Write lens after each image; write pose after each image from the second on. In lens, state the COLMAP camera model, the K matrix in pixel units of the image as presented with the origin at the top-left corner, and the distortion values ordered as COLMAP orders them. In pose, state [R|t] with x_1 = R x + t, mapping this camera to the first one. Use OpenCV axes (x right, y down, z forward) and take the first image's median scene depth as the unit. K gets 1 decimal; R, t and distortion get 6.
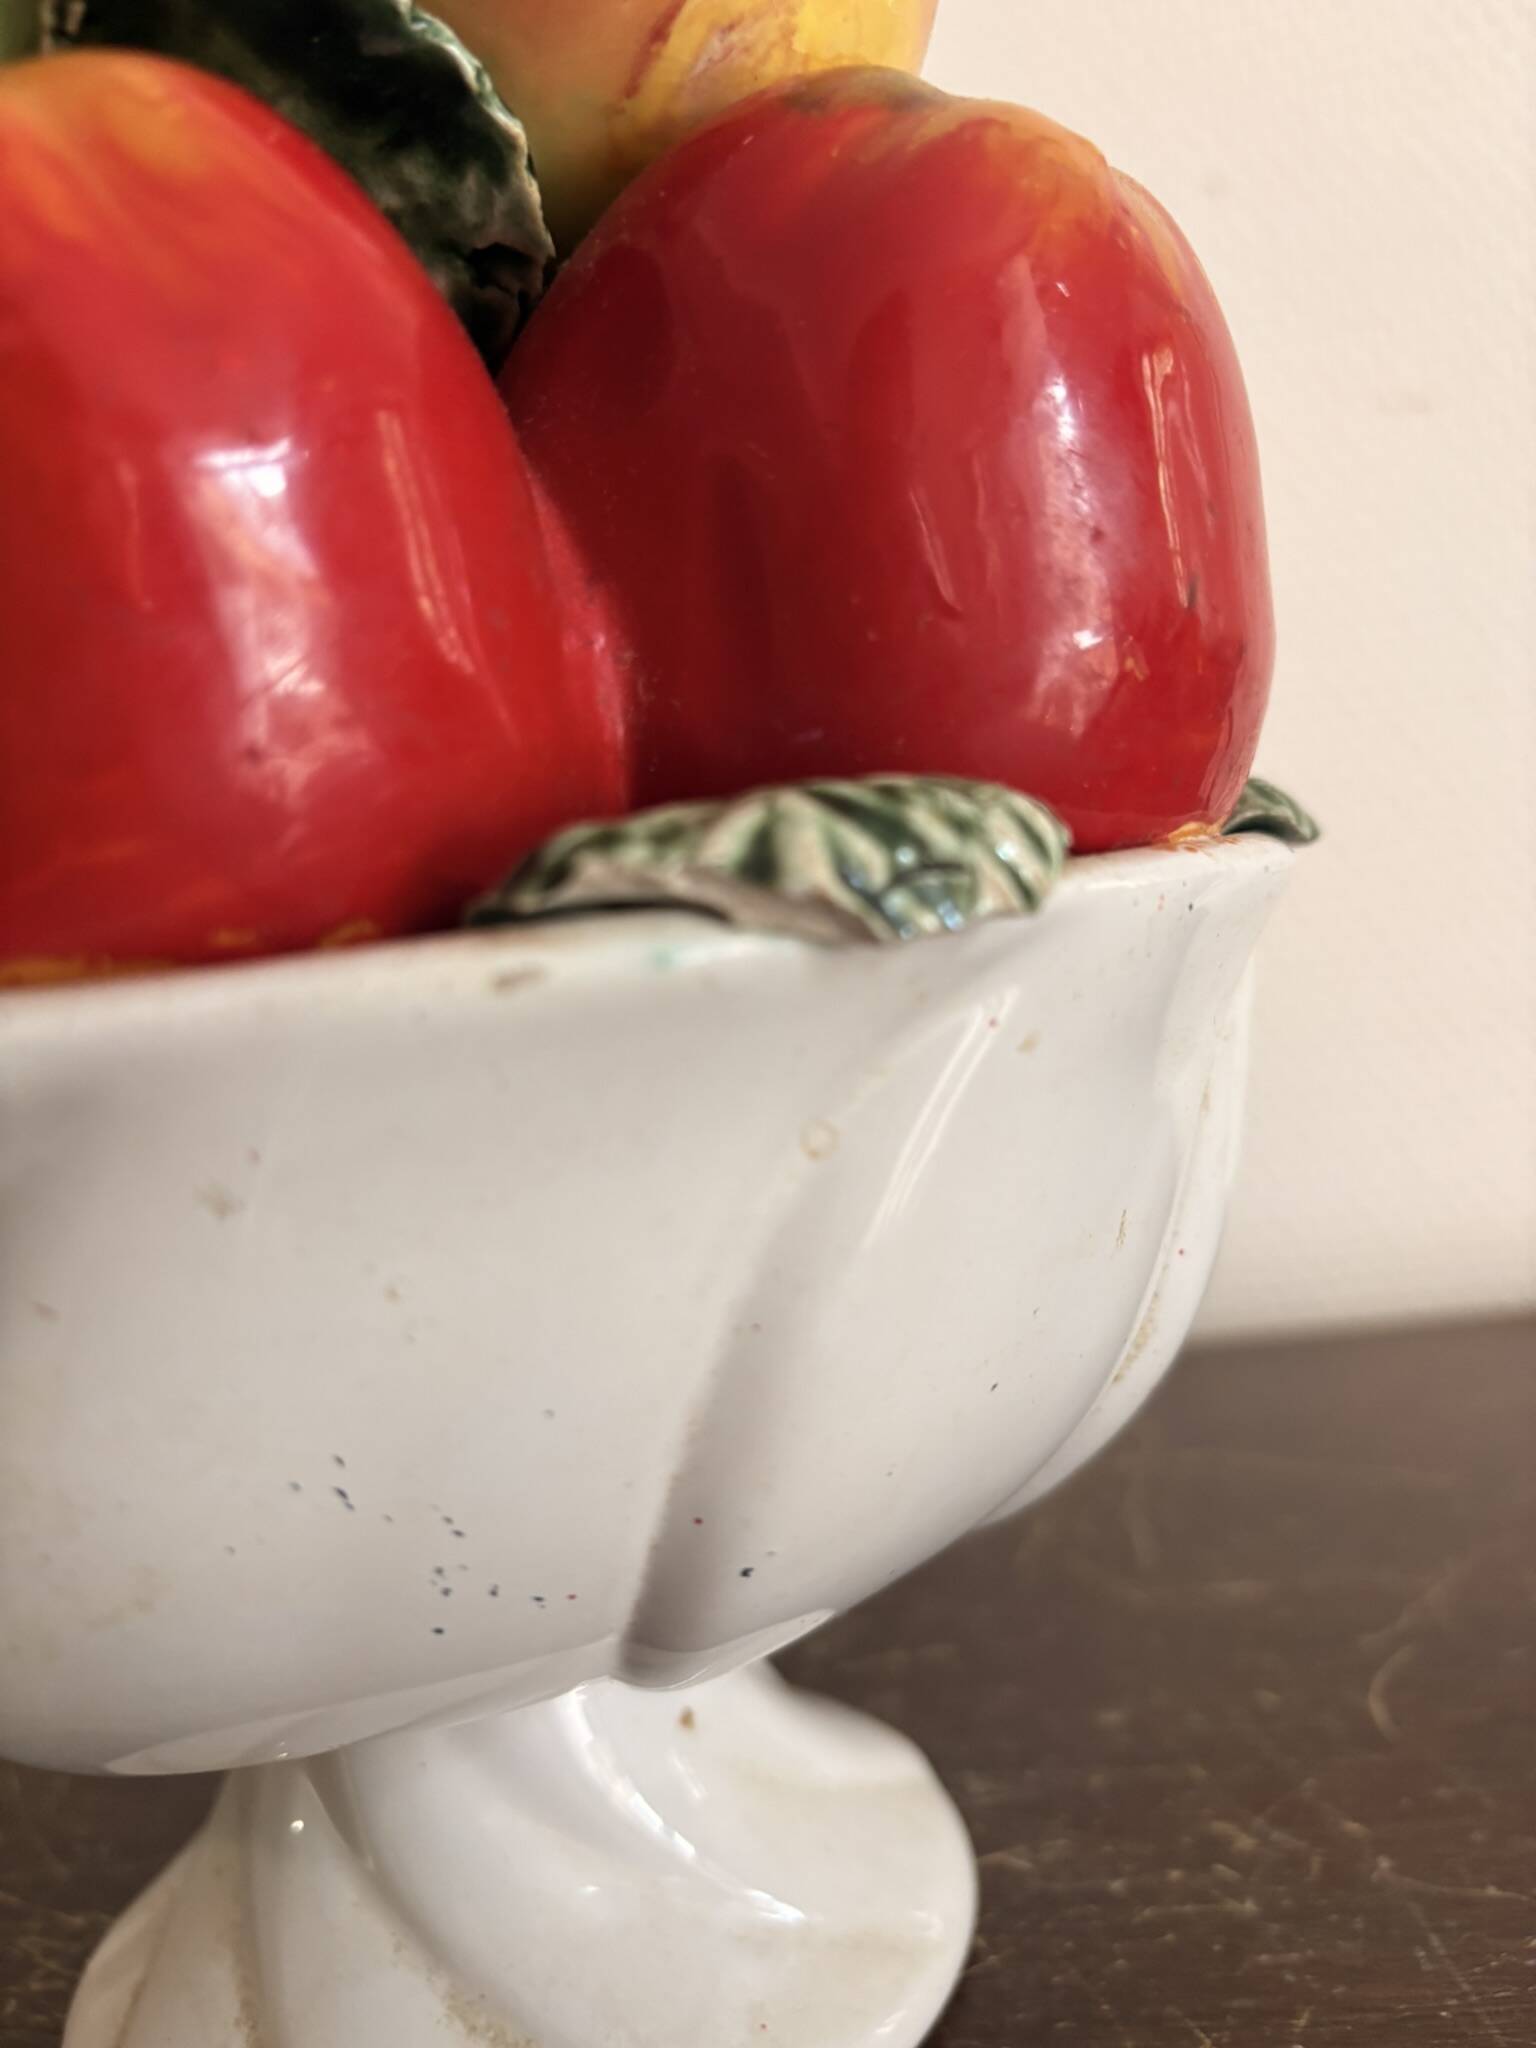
lens RADIAL K [[1603.4, 0, 779.8], [0, 1603.4, 1038.2], [0, 0, 1]] dist [-0.003362, -0.043728]
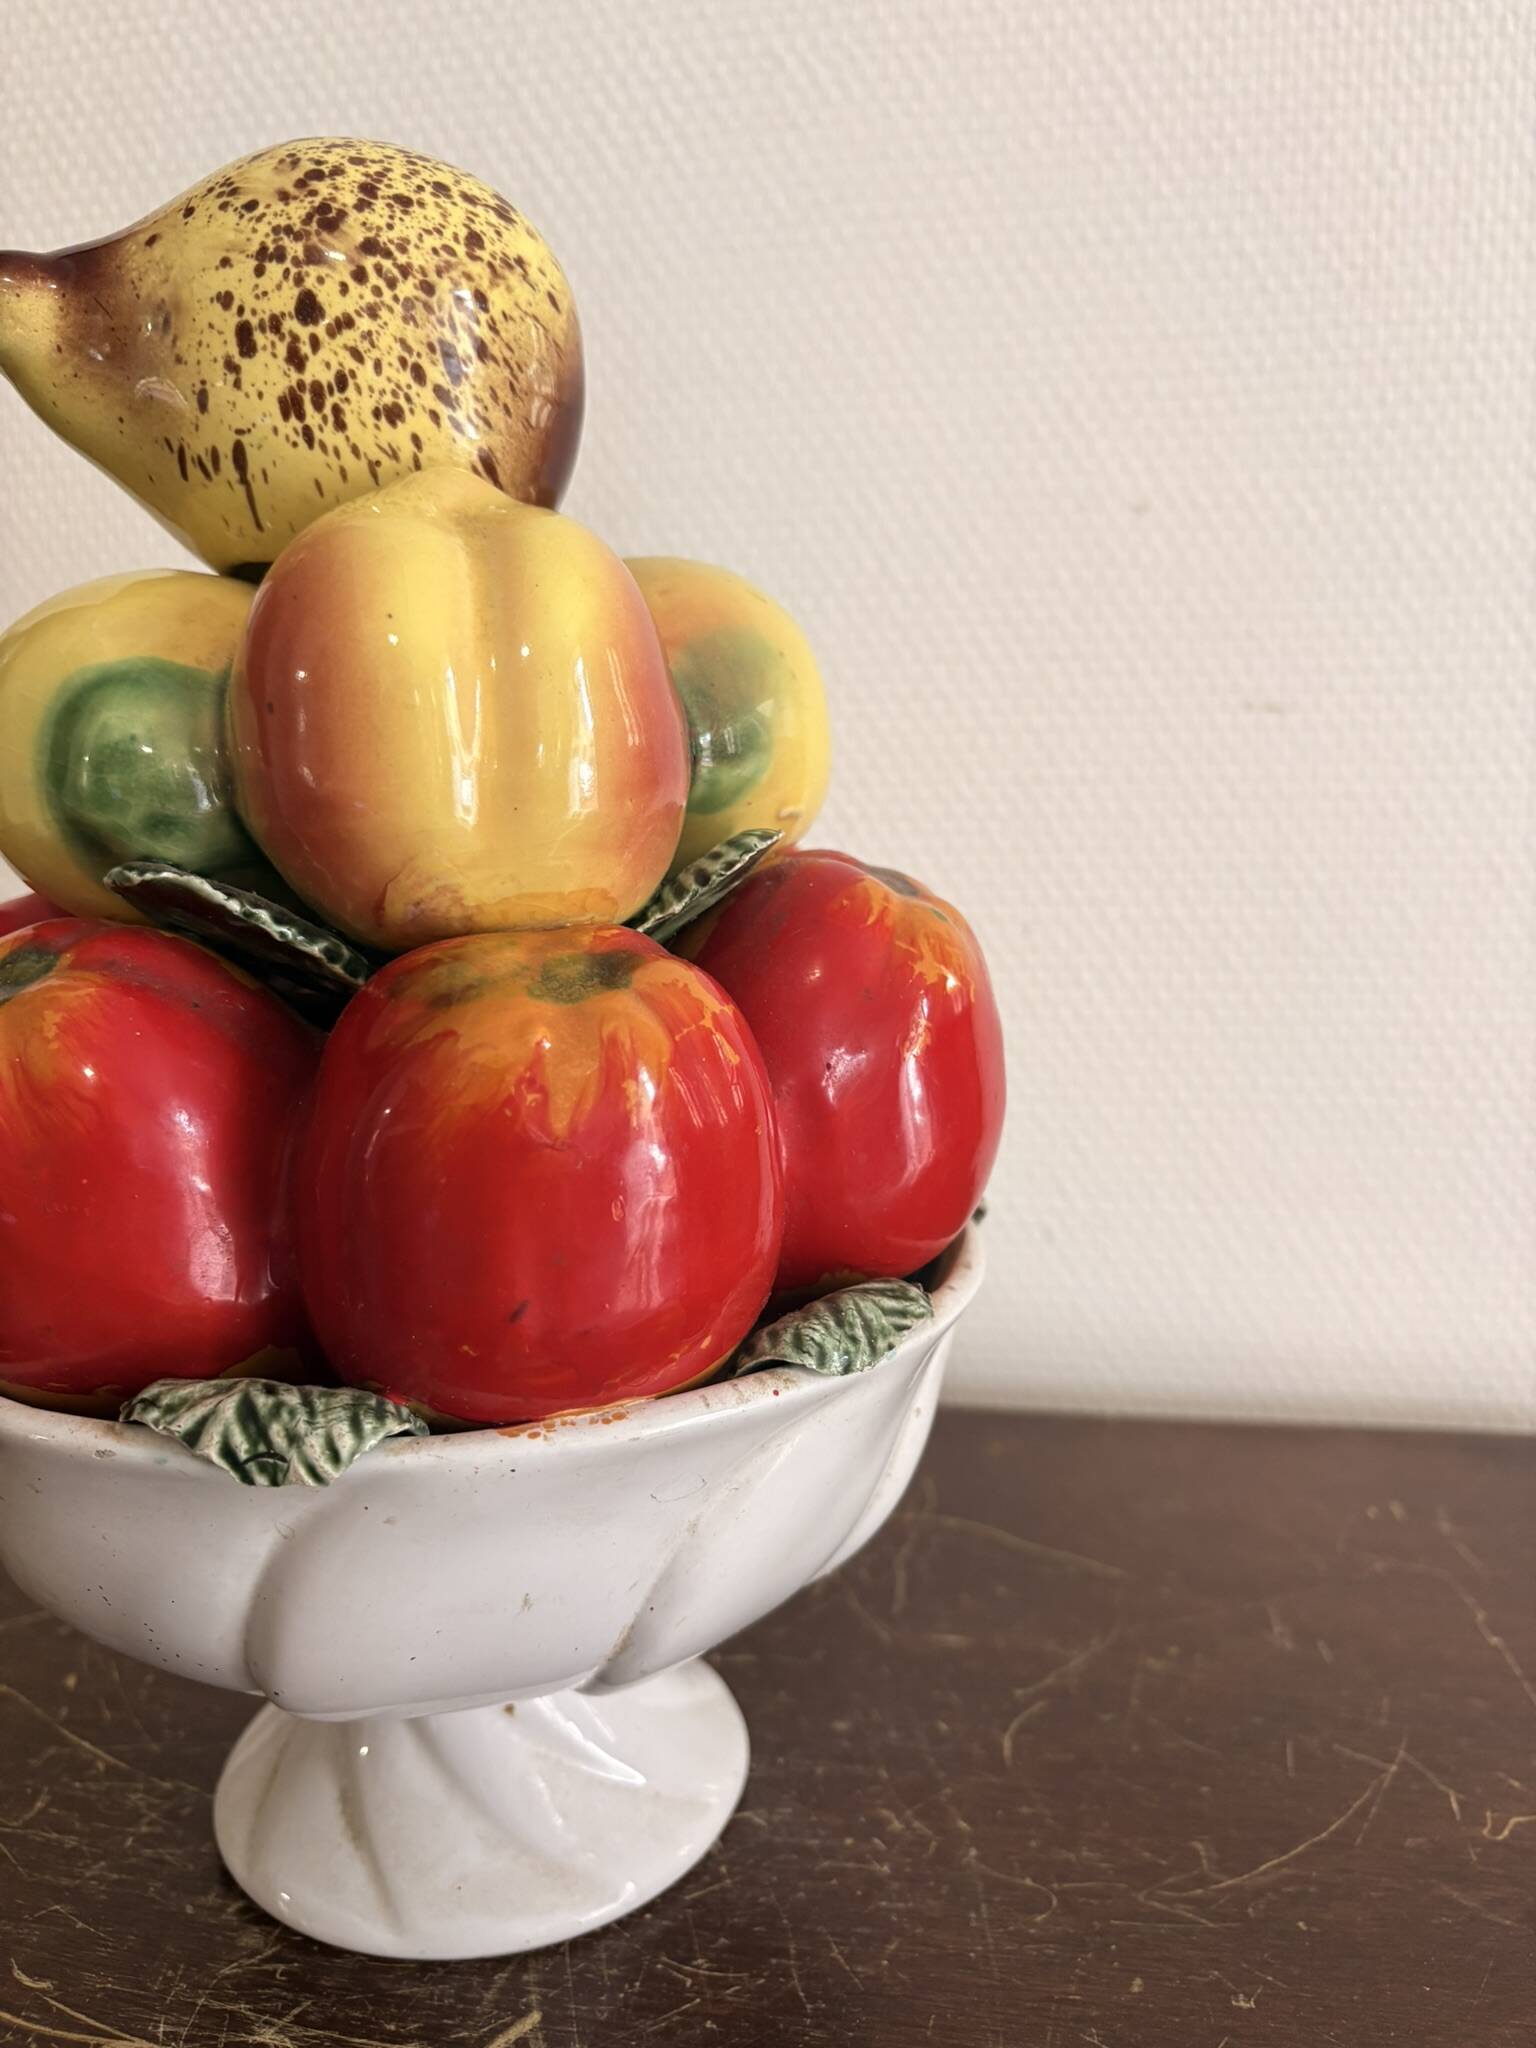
lens RADIAL K [[1572.1, 0, 769.7], [0, 1572.1, 1041.3], [0, 0, 1]] dist [0.009703, -0.030319]
pose [[0.810170, 0.236558, -0.536343, 1.398540], [-0.152174, 0.968464, 0.197284, -0.993585], [0.566098, -0.078216, 0.820619, -0.243802]]
